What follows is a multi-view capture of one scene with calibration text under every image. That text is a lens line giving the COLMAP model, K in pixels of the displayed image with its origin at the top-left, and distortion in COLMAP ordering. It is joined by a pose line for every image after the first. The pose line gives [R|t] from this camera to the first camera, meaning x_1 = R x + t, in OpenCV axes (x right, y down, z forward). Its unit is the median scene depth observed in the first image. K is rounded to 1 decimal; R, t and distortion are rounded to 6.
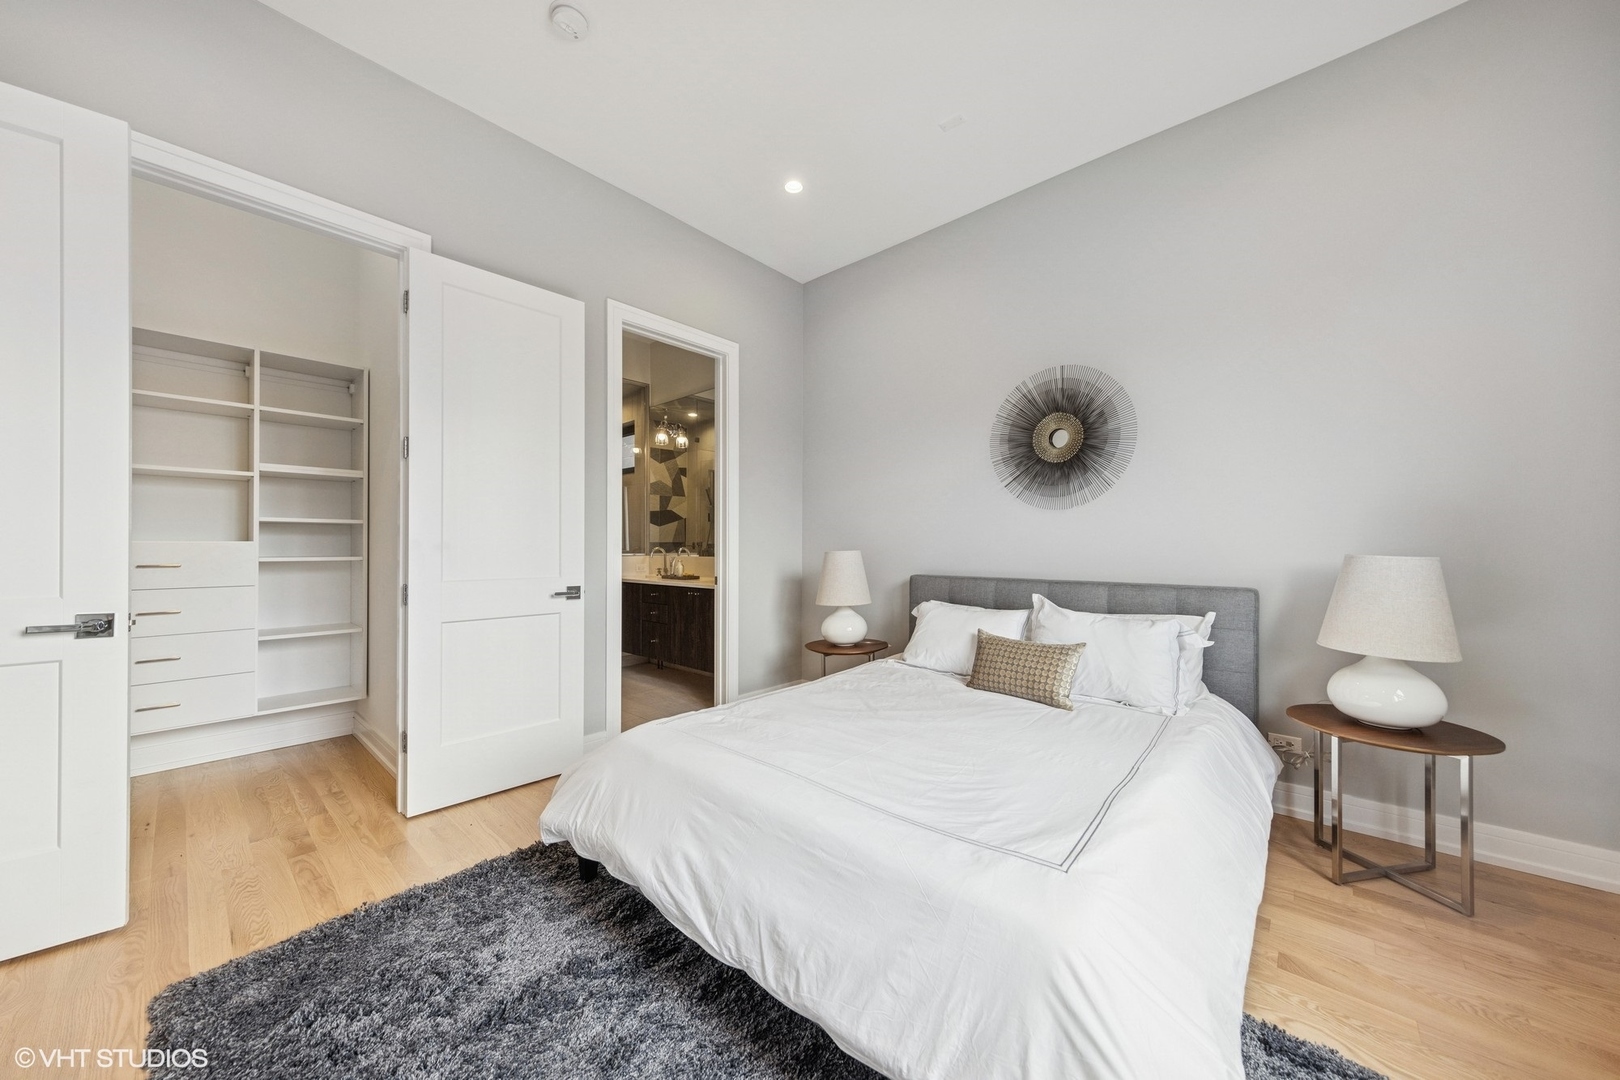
lens RADIAL K [[556.8, 0, 812.7], [0, 556.8, 547.6], [0, 0, 1]] dist [-0.001496, -0.000048]
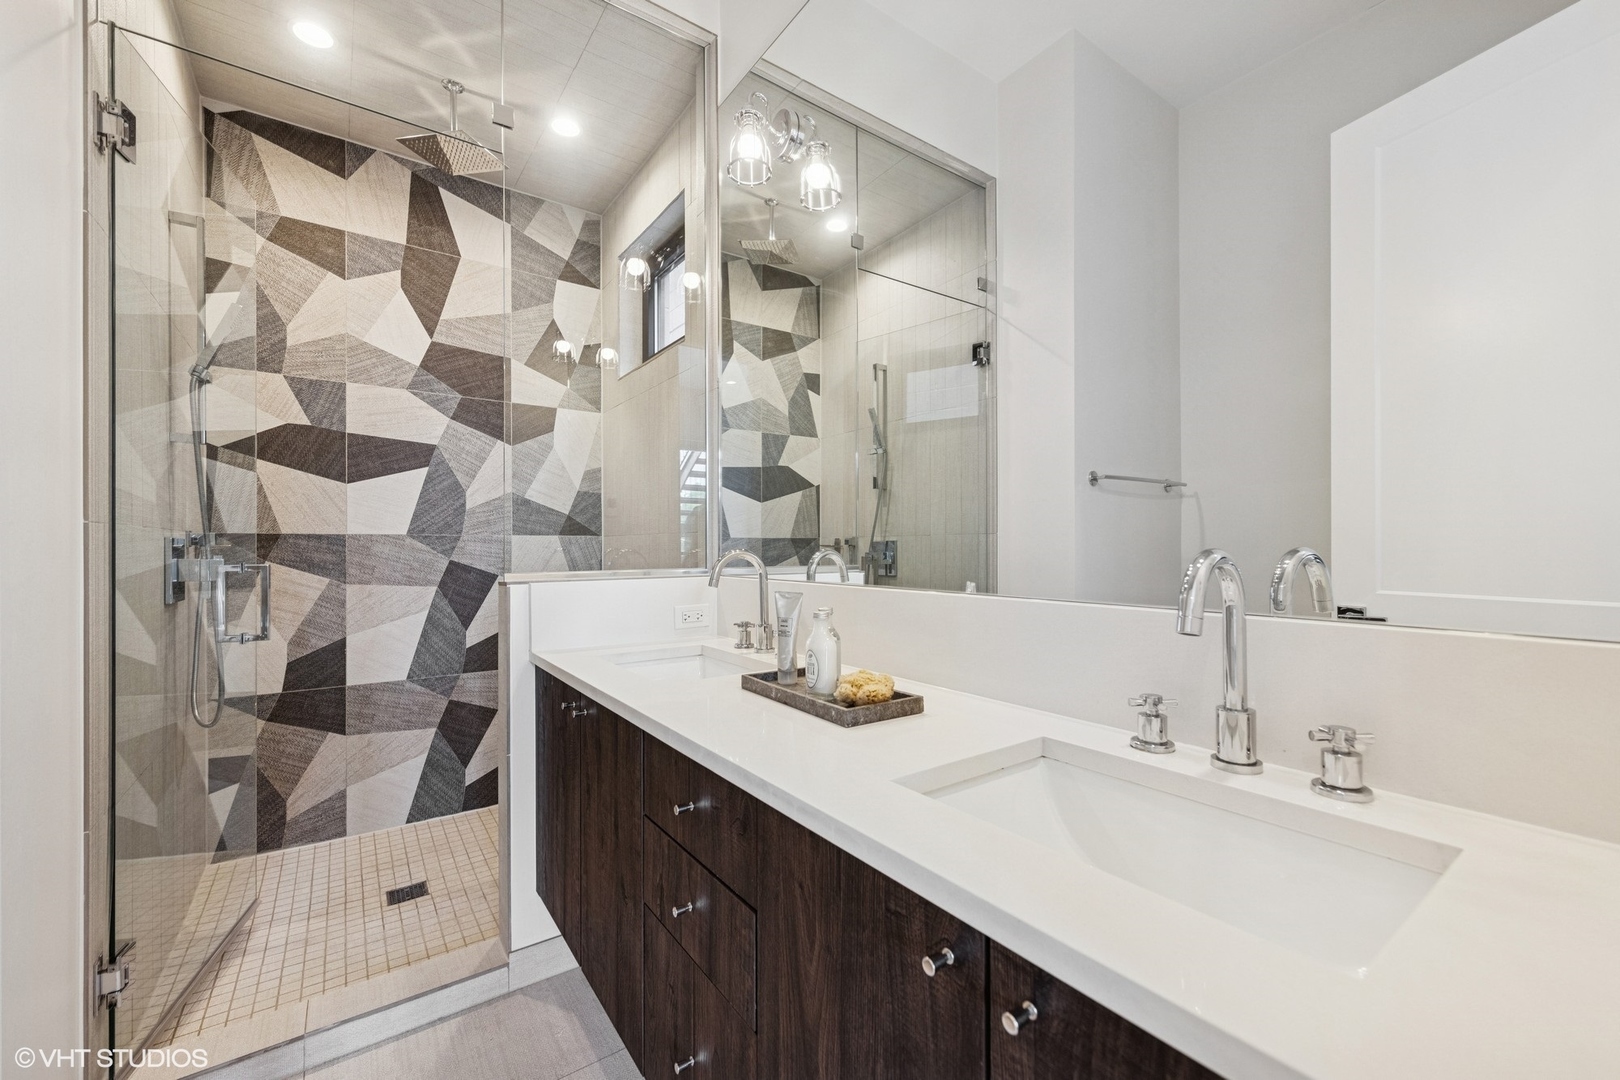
lens RADIAL K [[645.9, 0, 806.8], [0, 645.9, 546.5], [0, 0, 1]] dist [0.000006, 0.000000]
pose [[0.974940, -0.006563, -0.222373, -0.162677], [0.005146, 0.999963, -0.006951, 0.000441], [0.222410, 0.005633, 0.974937, 0.652277]]
